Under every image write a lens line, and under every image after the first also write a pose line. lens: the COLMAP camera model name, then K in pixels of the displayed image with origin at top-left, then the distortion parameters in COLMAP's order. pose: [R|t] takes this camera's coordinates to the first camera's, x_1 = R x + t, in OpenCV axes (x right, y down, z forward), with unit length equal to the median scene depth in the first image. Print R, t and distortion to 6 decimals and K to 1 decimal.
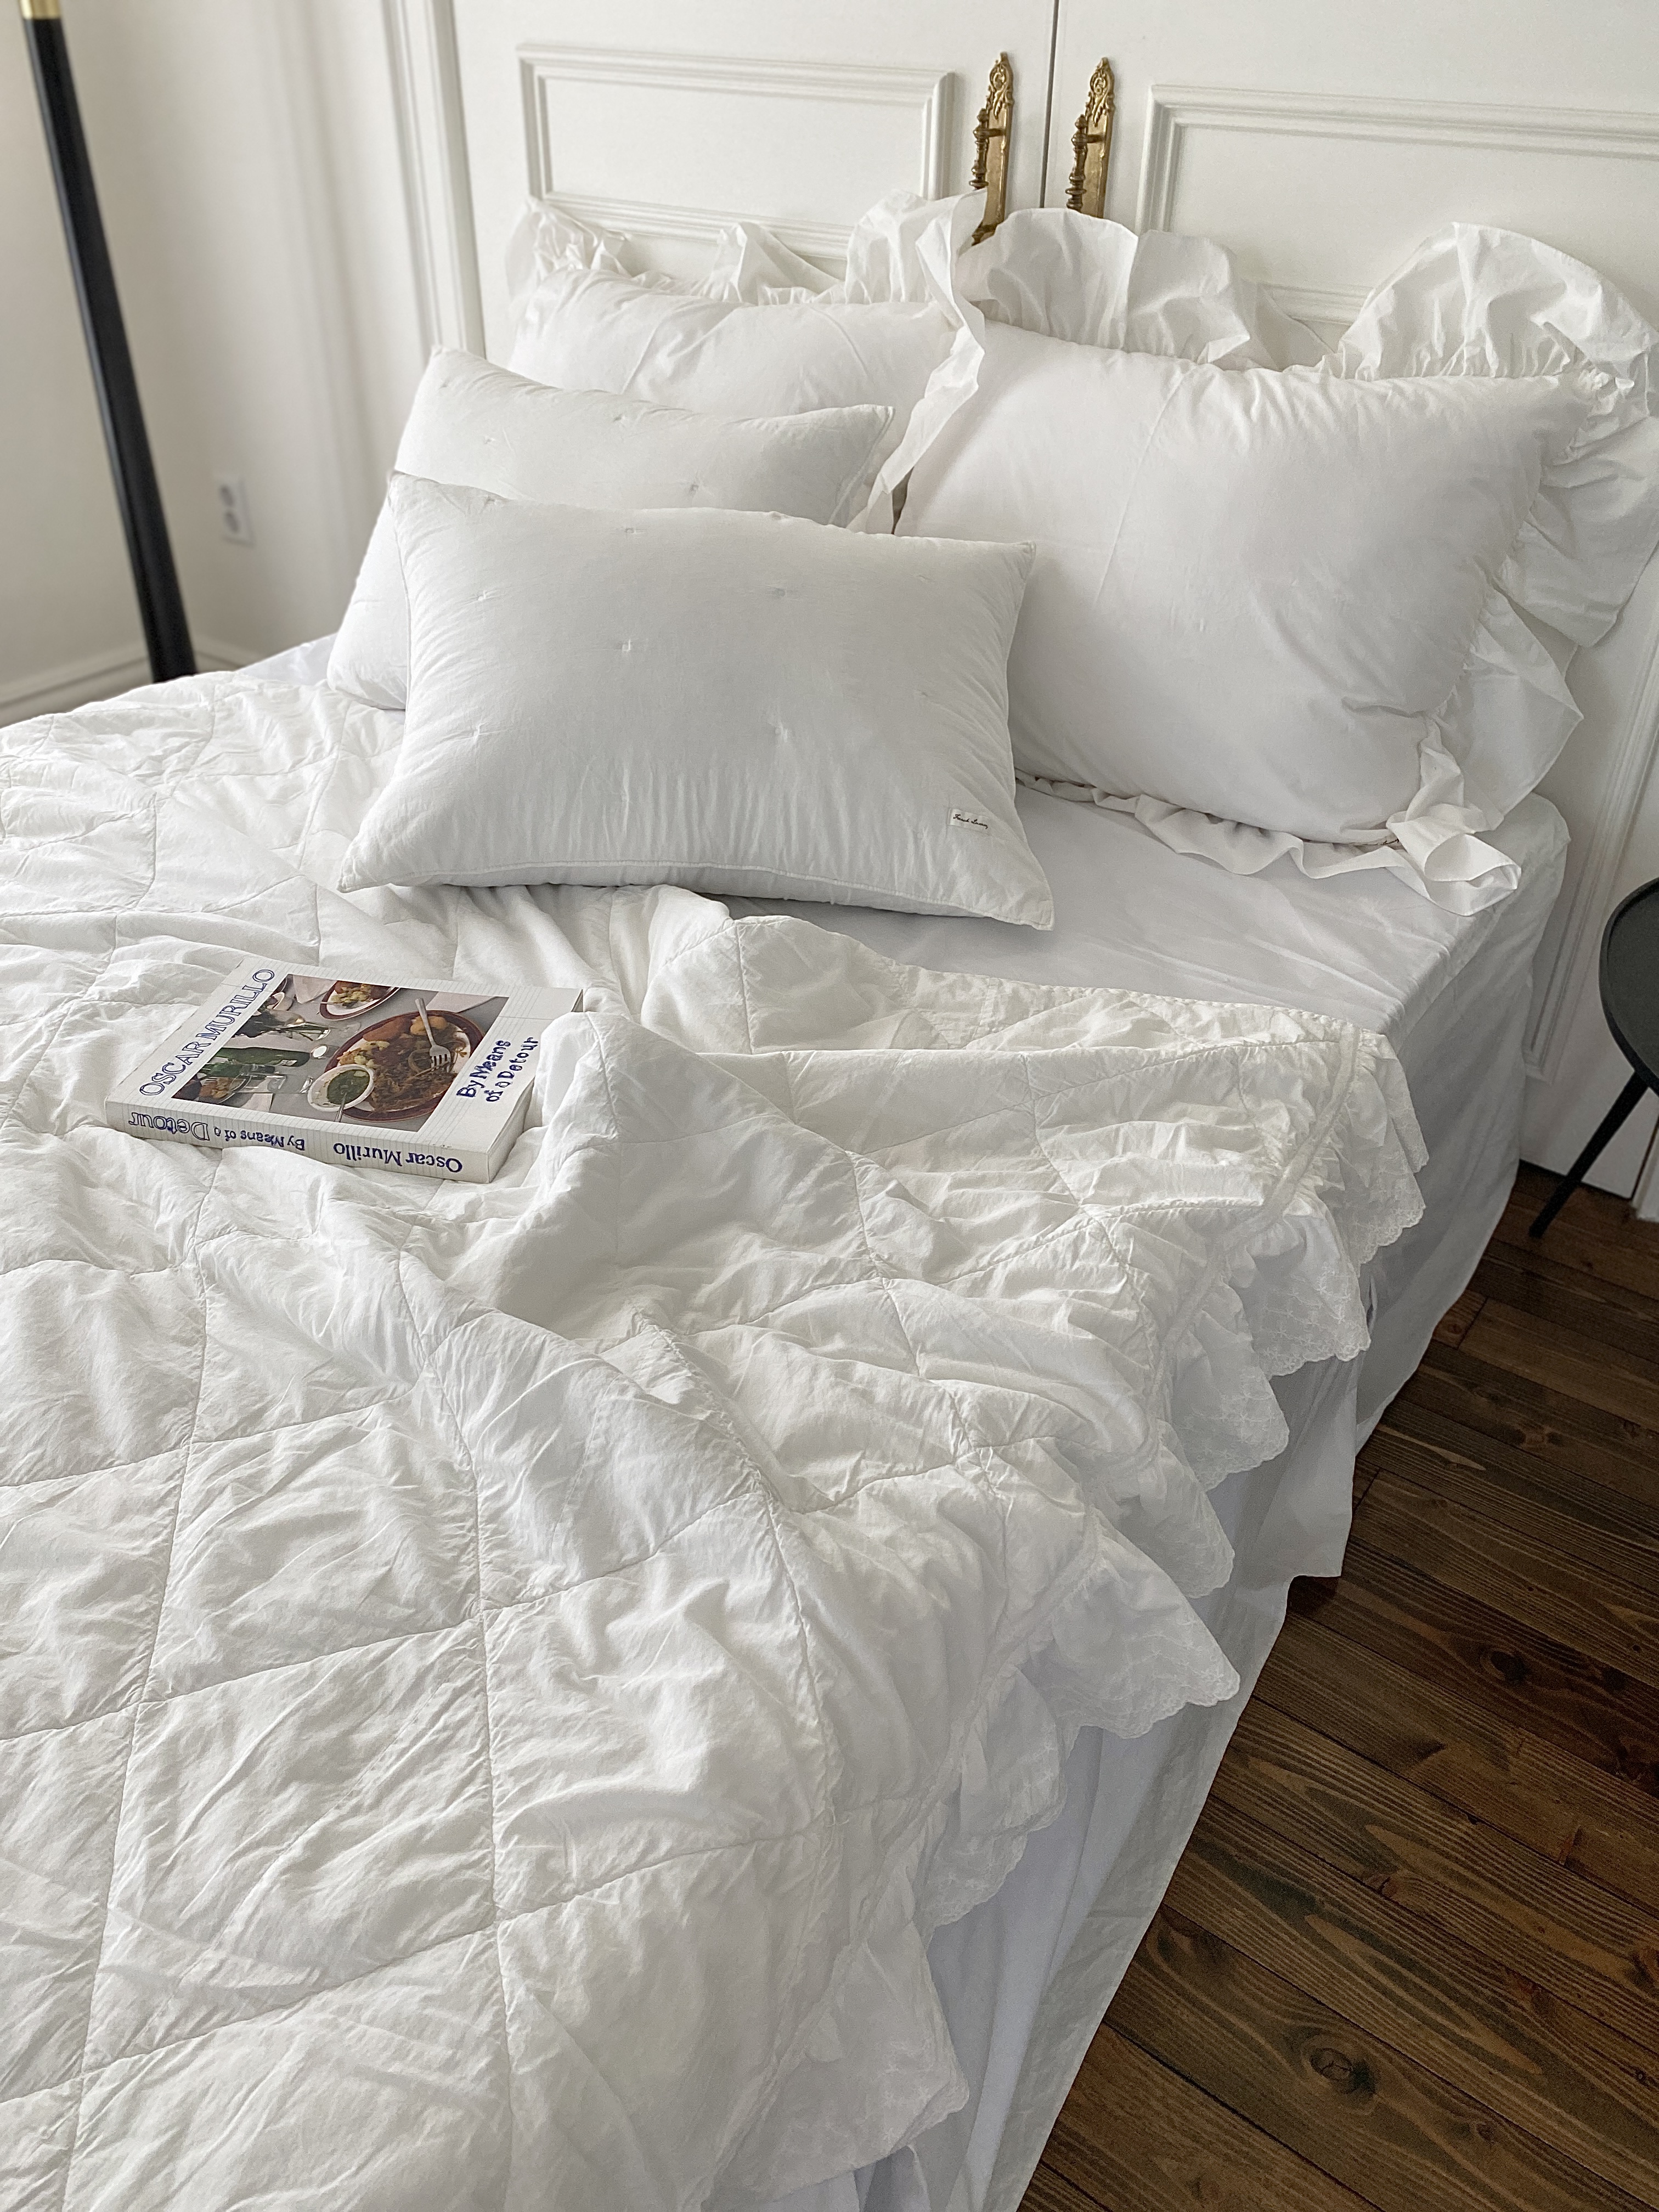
lens RADIAL K [[1694.2, 0, 847.9], [0, 1694.2, 1084.6], [0, 0, 1]] dist [0.027575, -0.031229]
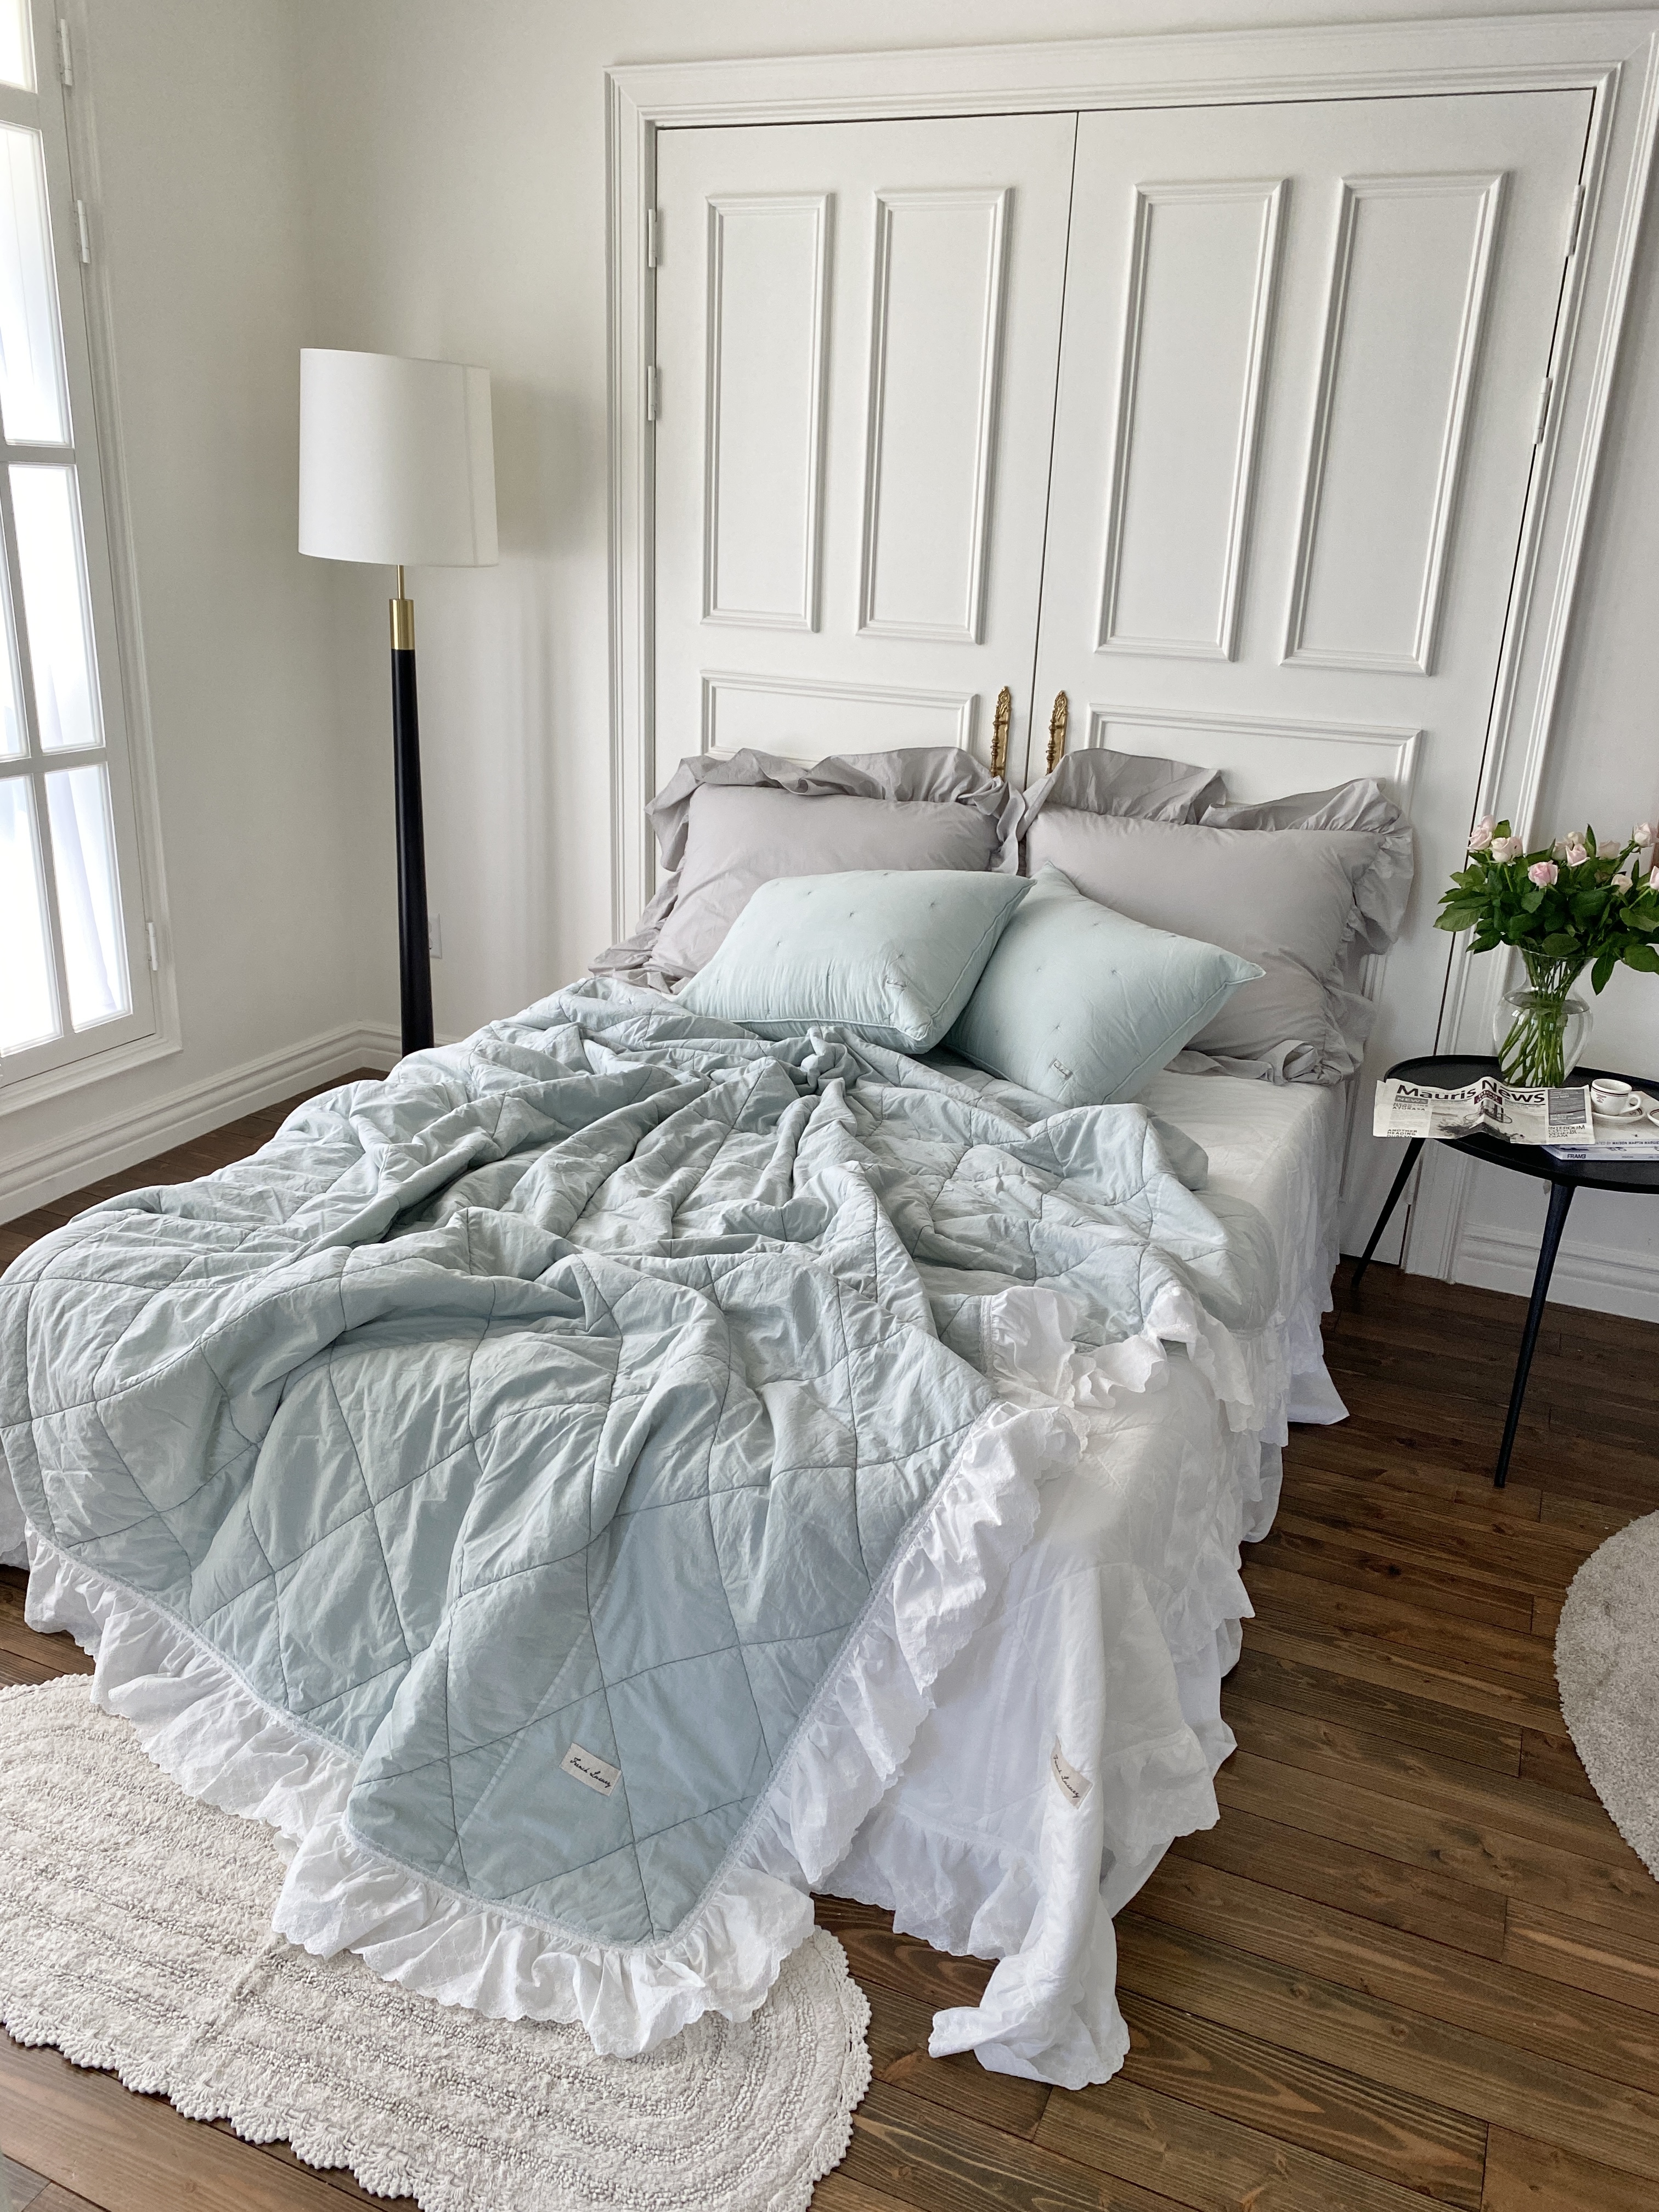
lens RADIAL K [[1694.2, 0, 842.4], [0, 1694.2, 1097.6], [0, 0, 1]] dist [0.027575, -0.031229]
pose [[0.977596, -0.043170, 0.206016, -0.658861], [0.093919, 0.965373, -0.243379, 0.387614], [-0.188376, 0.257275, 0.947800, -0.874232]]
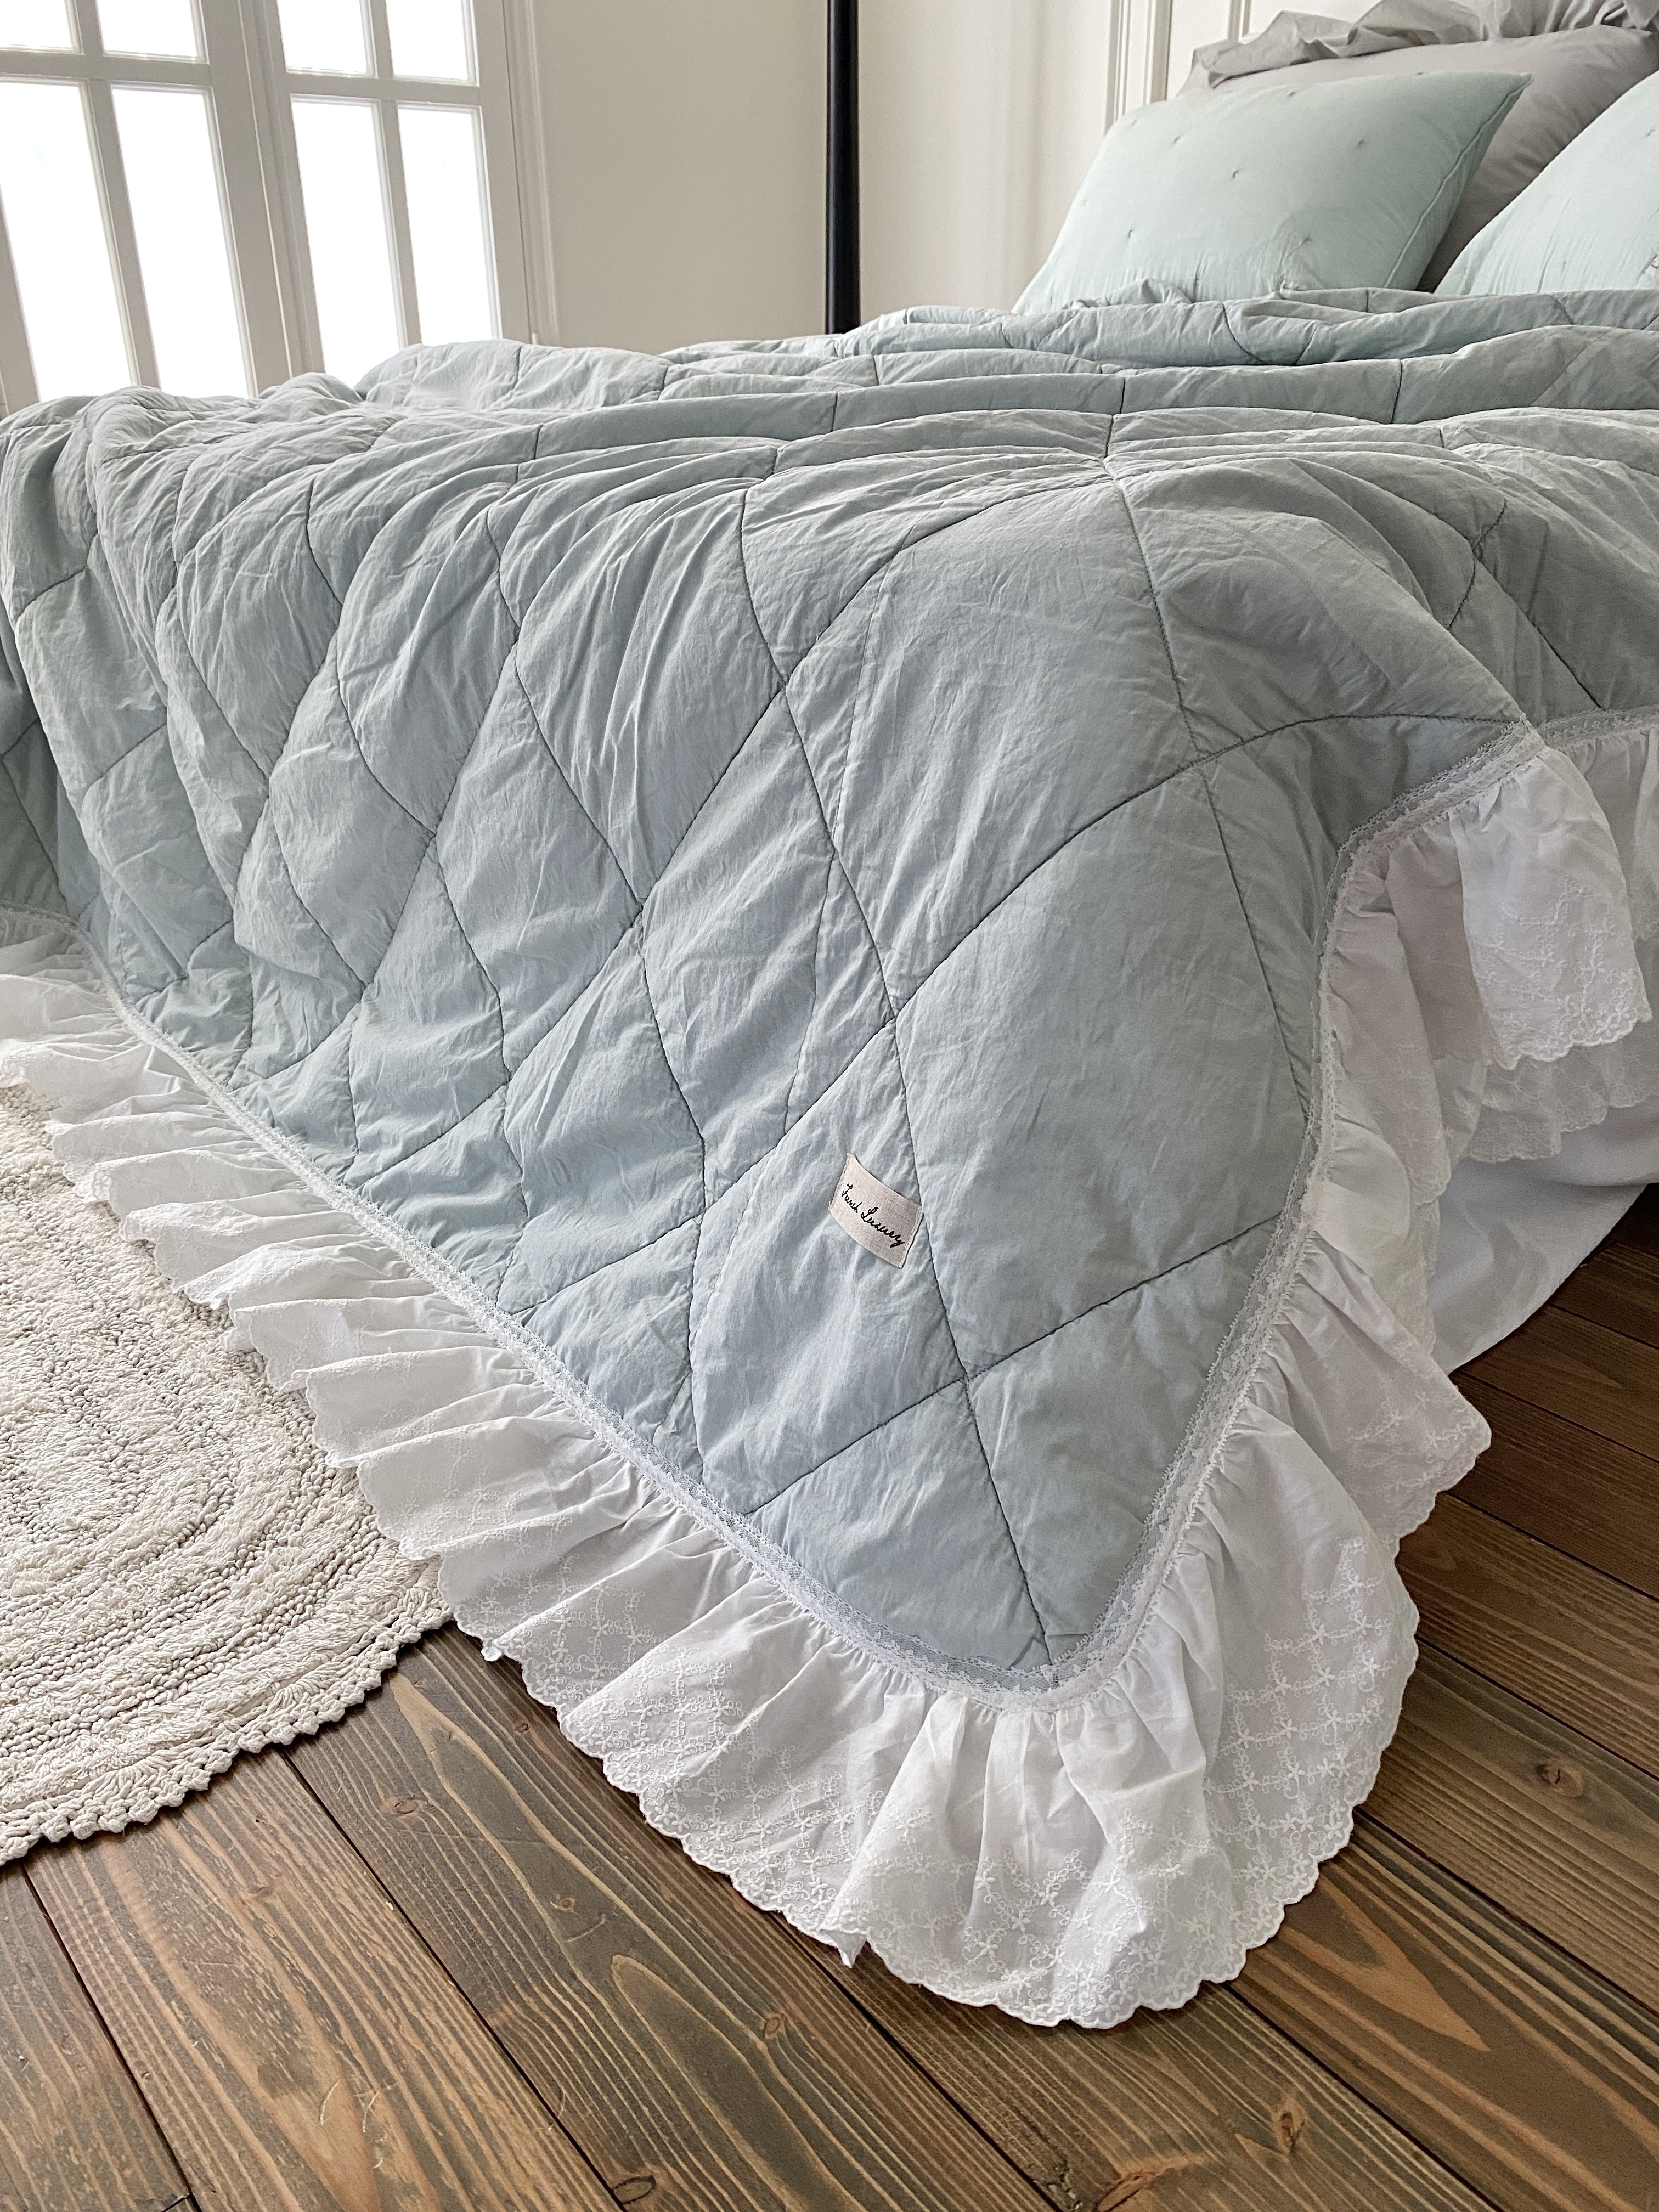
lens RADIAL K [[1694.2, 0, 809.7], [0, 1694.2, 1125.3], [0, 0, 1]] dist [0.027575, -0.031229]
pose [[0.967781, 0.074184, -0.240618, -0.202642], [-0.109471, 0.984537, -0.136762, 0.656725], [0.226751, 0.158697, 0.960937, -0.128549]]
